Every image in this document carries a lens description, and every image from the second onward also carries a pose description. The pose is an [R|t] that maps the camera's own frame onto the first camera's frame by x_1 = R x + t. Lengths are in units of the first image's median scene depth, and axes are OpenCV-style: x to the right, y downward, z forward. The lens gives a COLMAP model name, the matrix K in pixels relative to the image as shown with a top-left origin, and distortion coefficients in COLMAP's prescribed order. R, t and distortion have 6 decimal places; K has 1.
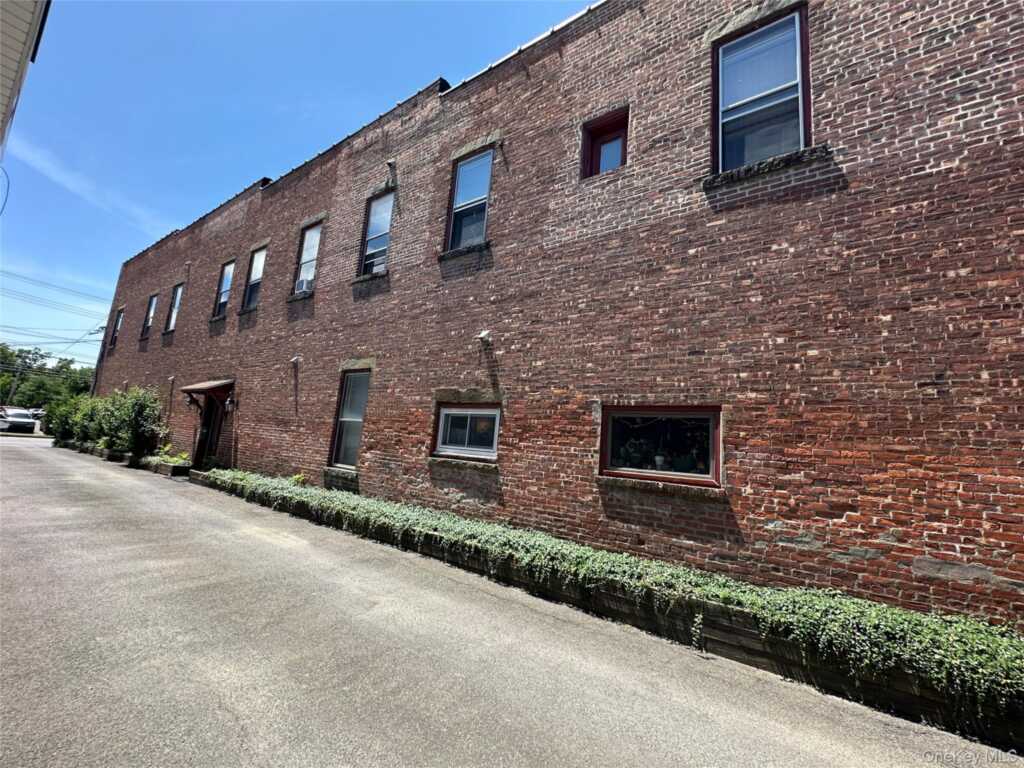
lens RADIAL K [[408.8, 0, 512.0], [0, 408.8, 384.0], [0, 0, 1]] dist [-0.000406, -0.000103]
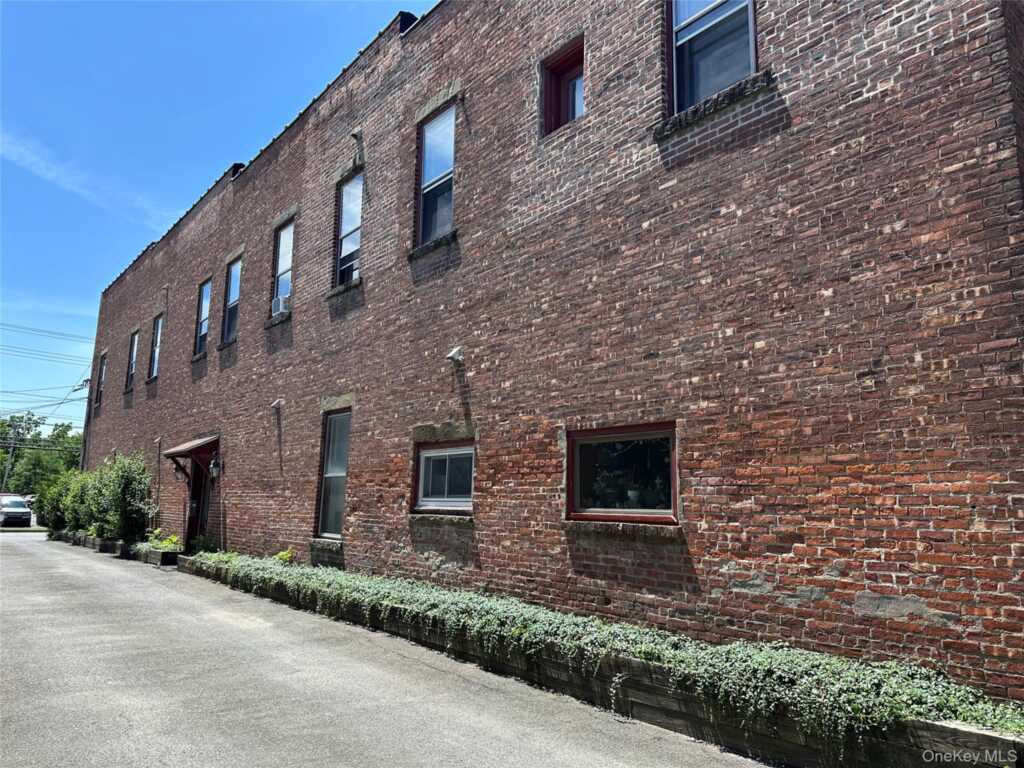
lens RADIAL K [[713.5, 0, 512.0], [0, 713.5, 384.0], [0, 0, 1]] dist [0.109259, -0.155652]
pose [[0.957091, -0.106769, -0.269403, 0.504197], [0.099942, 0.994230, -0.038971, 0.004055], [0.272009, 0.010375, 0.962239, -0.359867]]
